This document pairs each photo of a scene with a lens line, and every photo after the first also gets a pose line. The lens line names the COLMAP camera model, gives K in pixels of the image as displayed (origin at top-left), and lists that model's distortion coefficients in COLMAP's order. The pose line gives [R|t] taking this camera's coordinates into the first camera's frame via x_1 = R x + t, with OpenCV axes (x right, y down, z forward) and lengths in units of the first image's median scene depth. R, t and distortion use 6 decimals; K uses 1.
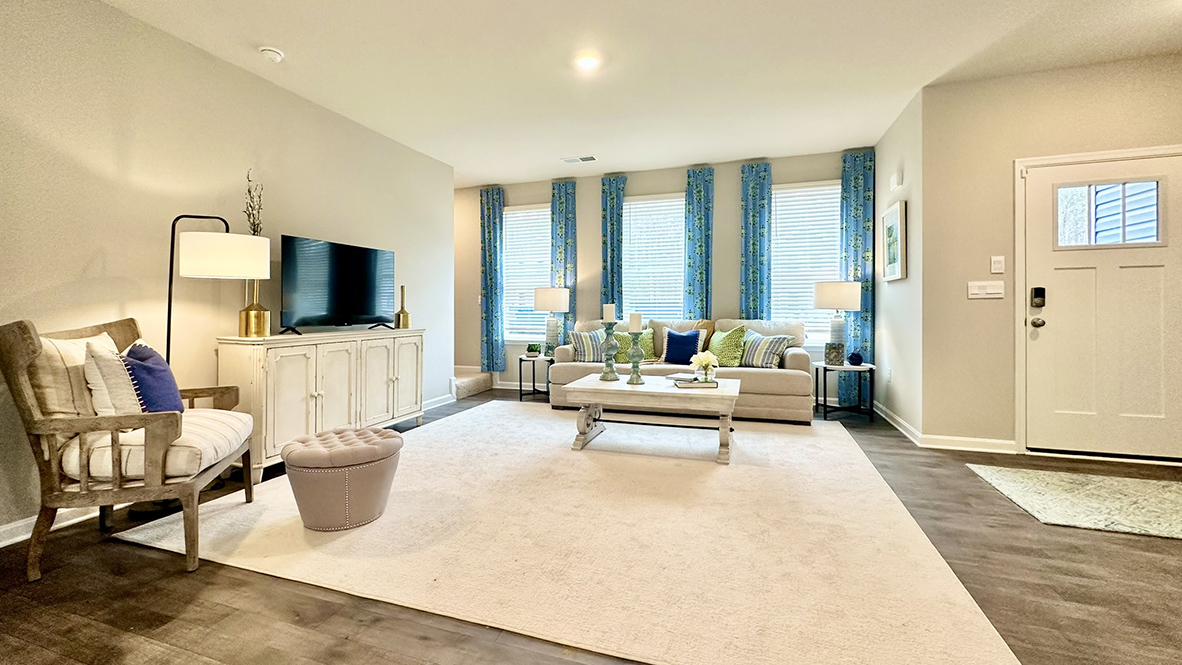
lens RADIAL K [[489.3, 0, 573.7], [0, 489.3, 310.2], [0, 0, 1]] dist [-0.000492, -0.000169]
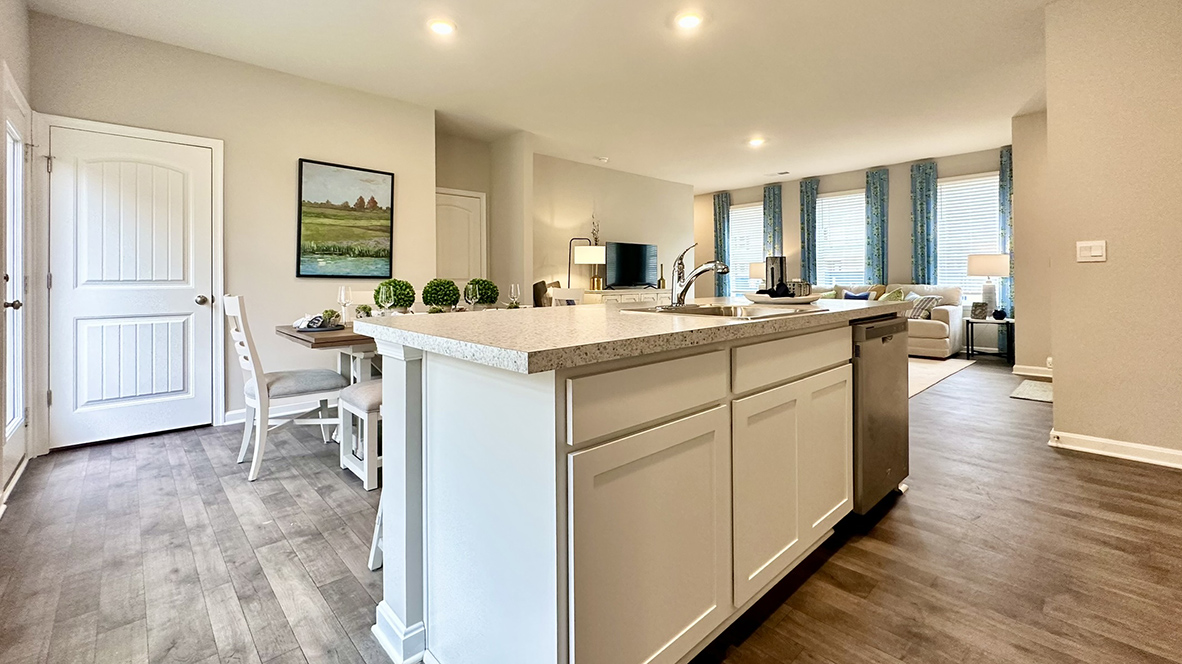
lens RADIAL K [[495.9, 0, 597.0], [0, 495.9, 276.1], [0, 0, 1]] dist [-0.000047, 0.000025]
pose [[0.889776, -0.006891, -0.456345, 0.203755], [0.002497, 0.999945, -0.010230, 0.008160], [0.456390, 0.007963, 0.889744, -0.550547]]
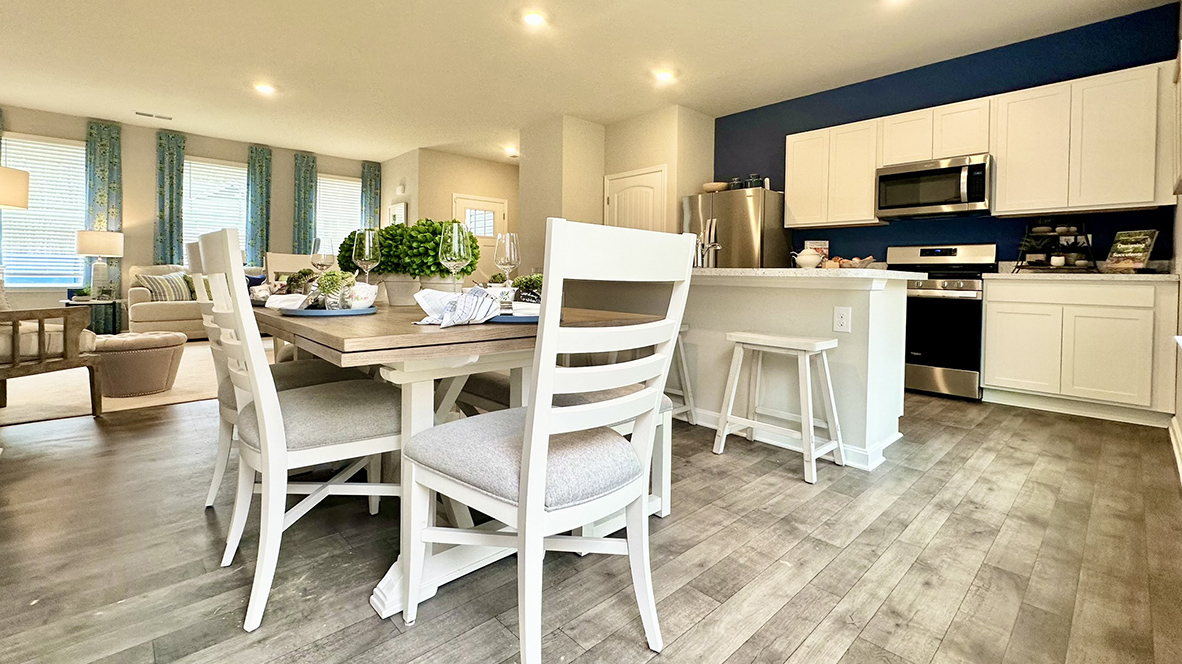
lens RADIAL K [[504.5, 0, 566.1], [0, 504.5, 281.9], [0, 0, 1]] dist [0.002769, -0.000423]
pose [[0.483235, -0.001710, 0.875489, -0.527985], [-0.011092, 0.999906, 0.008075, 0.040217], [-0.875421, -0.013613, 0.483170, -0.342049]]
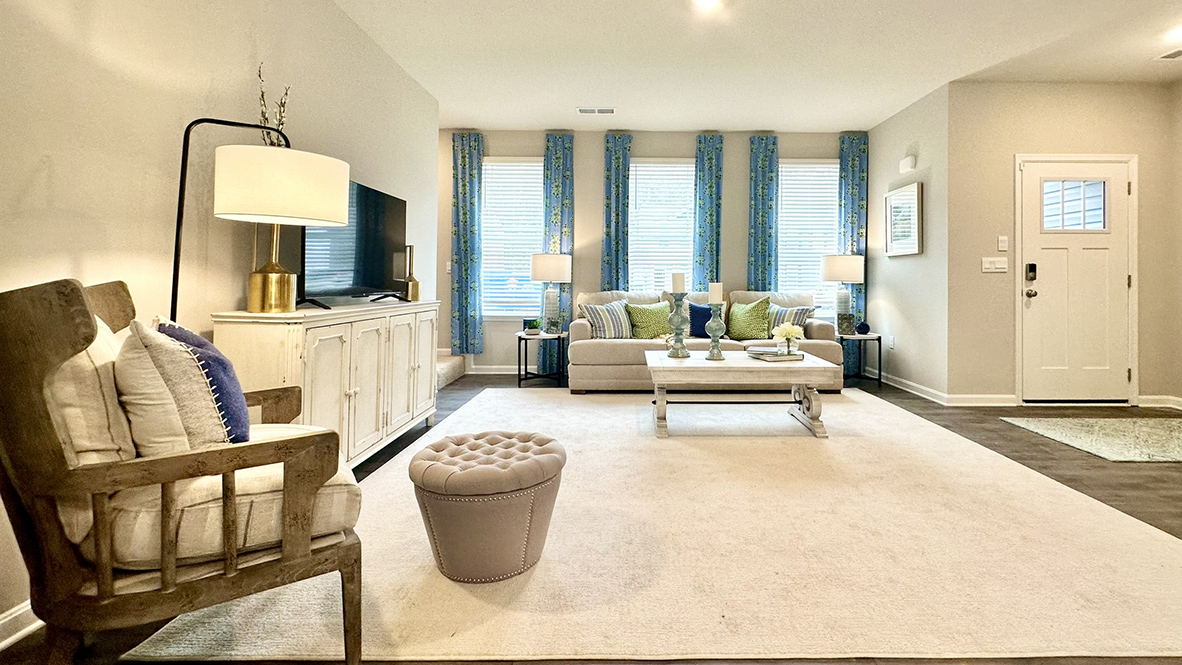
lens RADIAL K [[522.5, 0, 628.4], [0, 522.5, 279.1], [0, 0, 1]] dist [0.000958, -0.000003]
pose [[0.939742, 0.010648, 0.341718, -0.254902], [-0.007423, 0.999915, -0.010743, 0.007466], [-0.341803, 0.007560, 0.939741, 0.091862]]
